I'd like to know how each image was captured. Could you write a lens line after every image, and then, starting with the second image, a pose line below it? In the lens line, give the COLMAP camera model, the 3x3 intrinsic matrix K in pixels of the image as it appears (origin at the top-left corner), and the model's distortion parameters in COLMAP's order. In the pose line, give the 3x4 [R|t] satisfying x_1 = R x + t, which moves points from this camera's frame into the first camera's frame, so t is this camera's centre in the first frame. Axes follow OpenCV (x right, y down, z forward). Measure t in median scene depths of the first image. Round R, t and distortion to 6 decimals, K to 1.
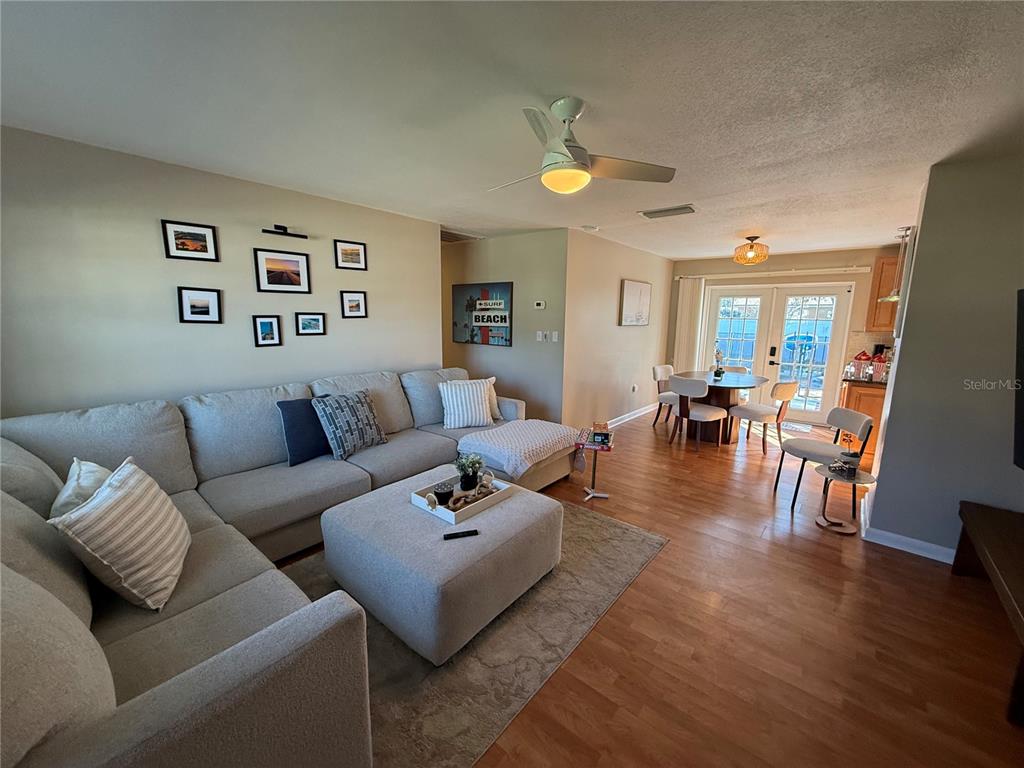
lens RADIAL K [[410.0, 0, 512.0], [0, 410.0, 384.0], [0, 0, 1]] dist [0.000744, 0.000071]
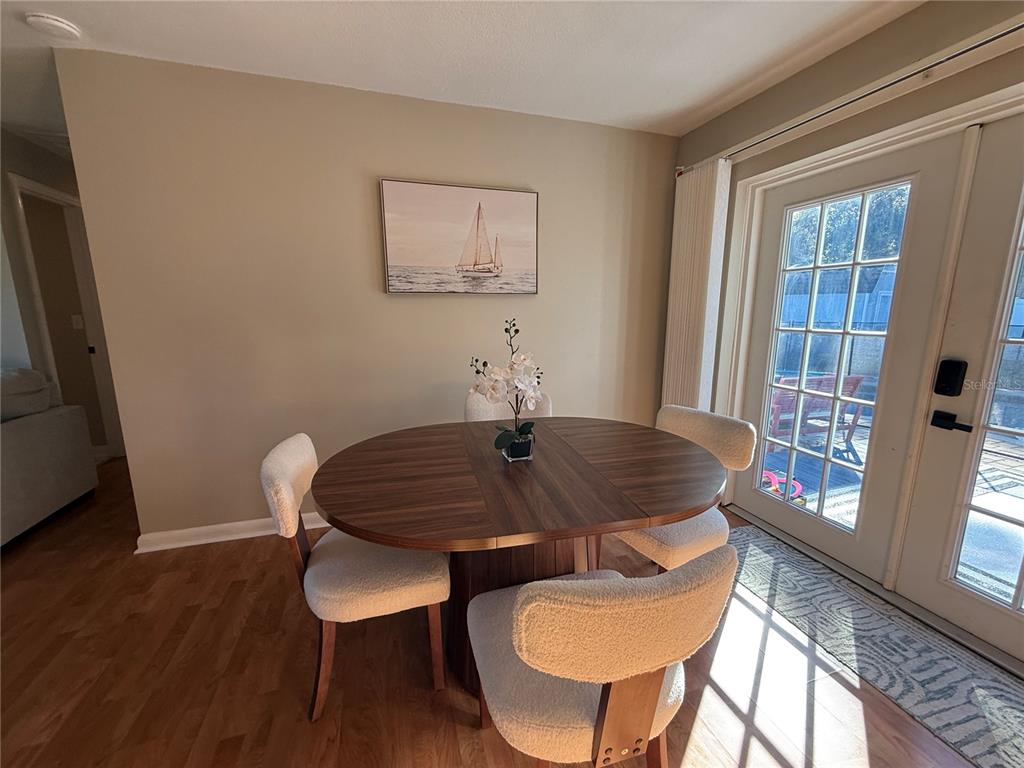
lens RADIAL K [[410.0, 0, 512.0], [0, 410.0, 384.0], [0, 0, 1]] dist [0.000744, 0.000071]
pose [[0.842930, 0.080877, -0.531910, 0.538982], [-0.075472, 0.996636, 0.031936, -0.062344], [0.532704, 0.013224, 0.846198, 0.625342]]
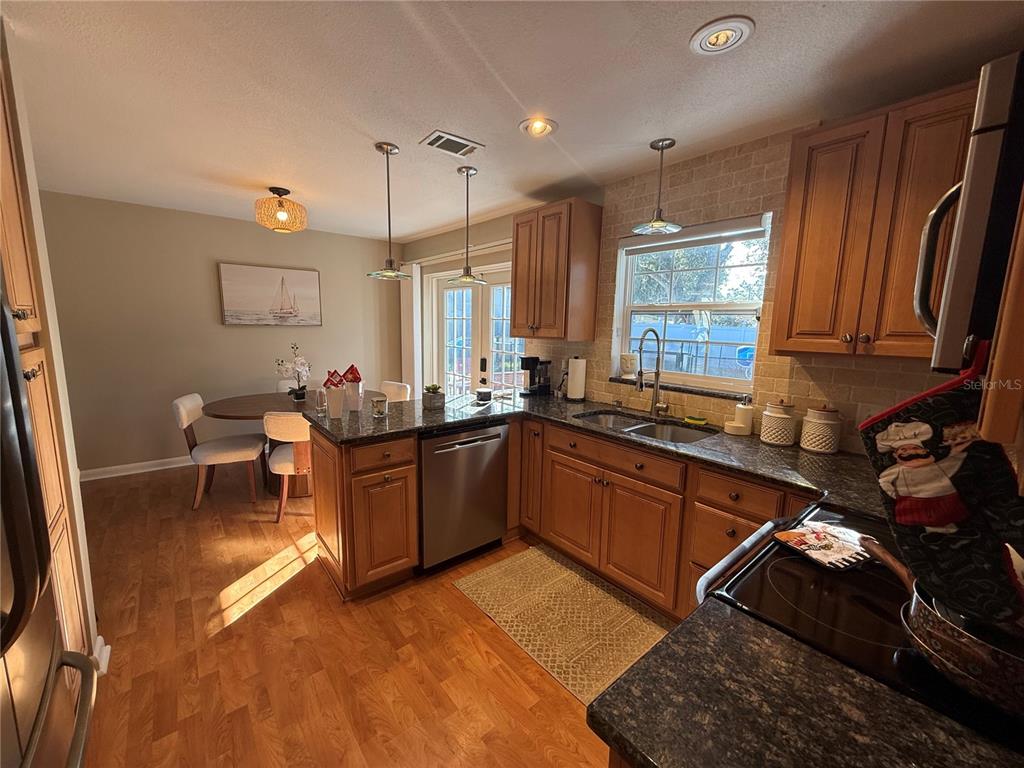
lens RADIAL K [[410.0, 0, 512.0], [0, 410.0, 384.0], [0, 0, 1]] dist [0.000744, 0.000071]
pose [[0.982506, 0.033767, -0.183143, 0.812588], [-0.037682, 0.999129, -0.017938, -0.036184], [0.182377, 0.024525, 0.982923, 0.322024]]
